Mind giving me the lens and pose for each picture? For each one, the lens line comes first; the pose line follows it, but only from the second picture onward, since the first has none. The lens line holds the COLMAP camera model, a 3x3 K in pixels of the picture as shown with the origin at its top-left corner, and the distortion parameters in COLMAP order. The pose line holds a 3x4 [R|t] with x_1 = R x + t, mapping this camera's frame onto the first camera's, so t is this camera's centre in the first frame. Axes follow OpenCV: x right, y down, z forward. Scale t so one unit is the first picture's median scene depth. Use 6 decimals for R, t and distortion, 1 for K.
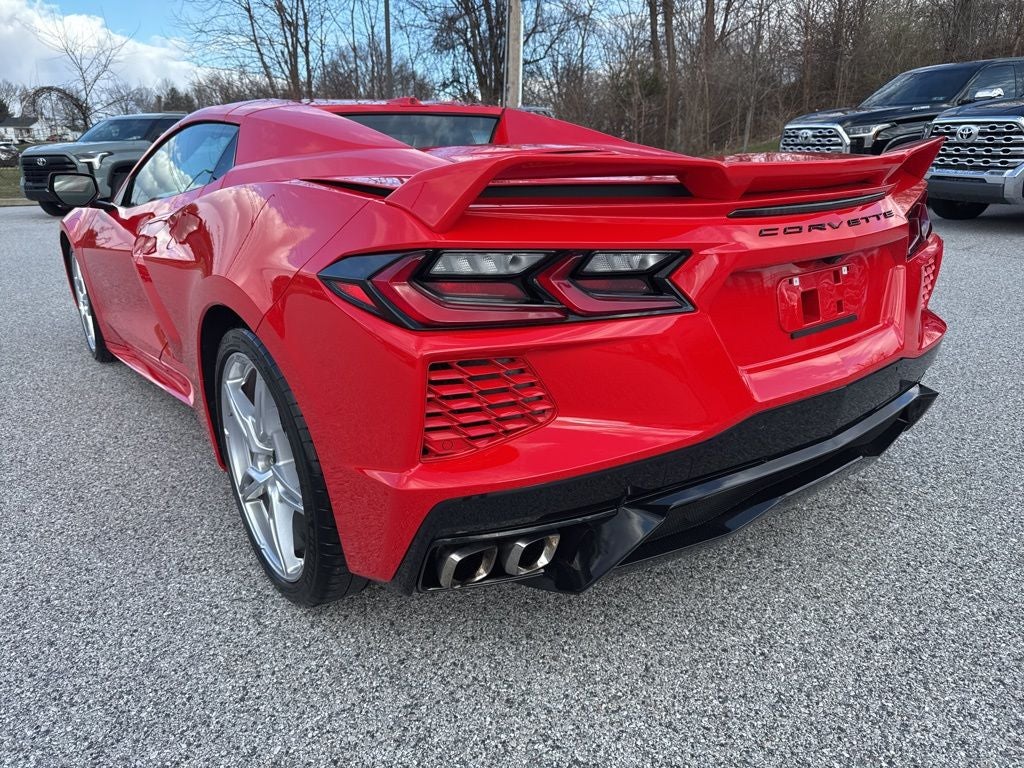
lens RADIAL K [[725.6, 0, 505.8], [0, 725.6, 379.5], [0, 0, 1]] dist [0.000142, -0.005158]
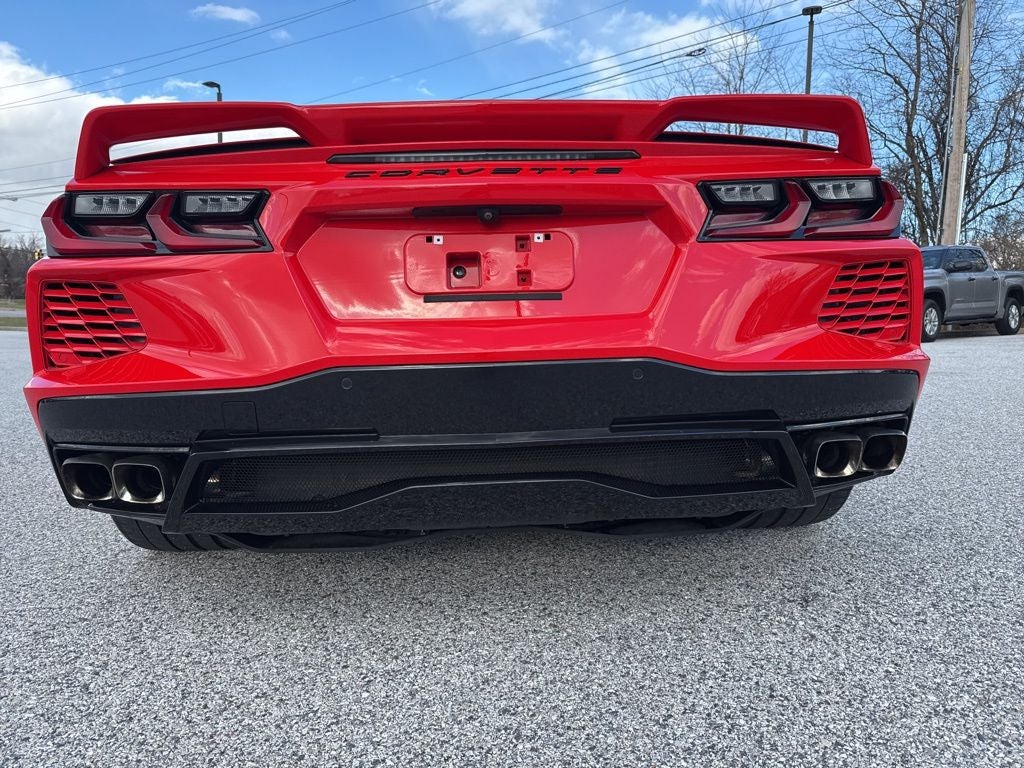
lens RADIAL K [[721.9, 0, 512.0], [0, 721.9, 384.0], [0, 0, 1]] dist [-0.000698, -0.003888]
pose [[0.832629, 0.058638, -0.550719, 0.975687], [-0.168426, 0.974092, -0.150925, 0.156363], [0.527601, 0.218420, 0.820933, 0.363282]]
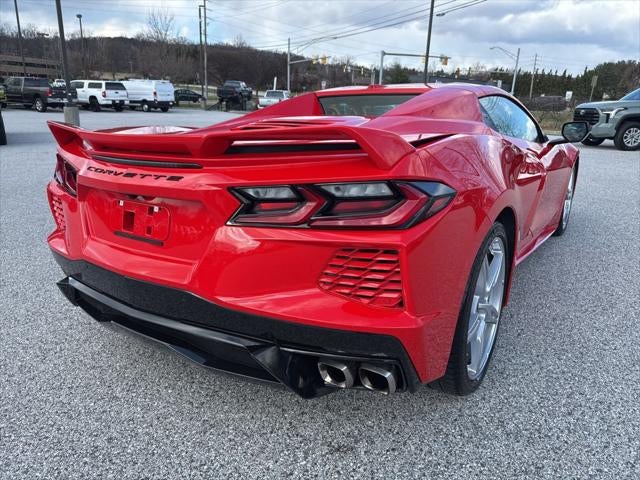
lens RADIAL K [[457.0, 0, 321.2], [0, 457.0, 227.3], [0, 0, 1]] dist [0.004861, 0.001258]
pose [[0.341752, 0.262358, -0.902426, 1.557207], [-0.299367, 0.940612, 0.160089, -0.394852], [0.890834, 0.215446, 0.399998, 0.999096]]
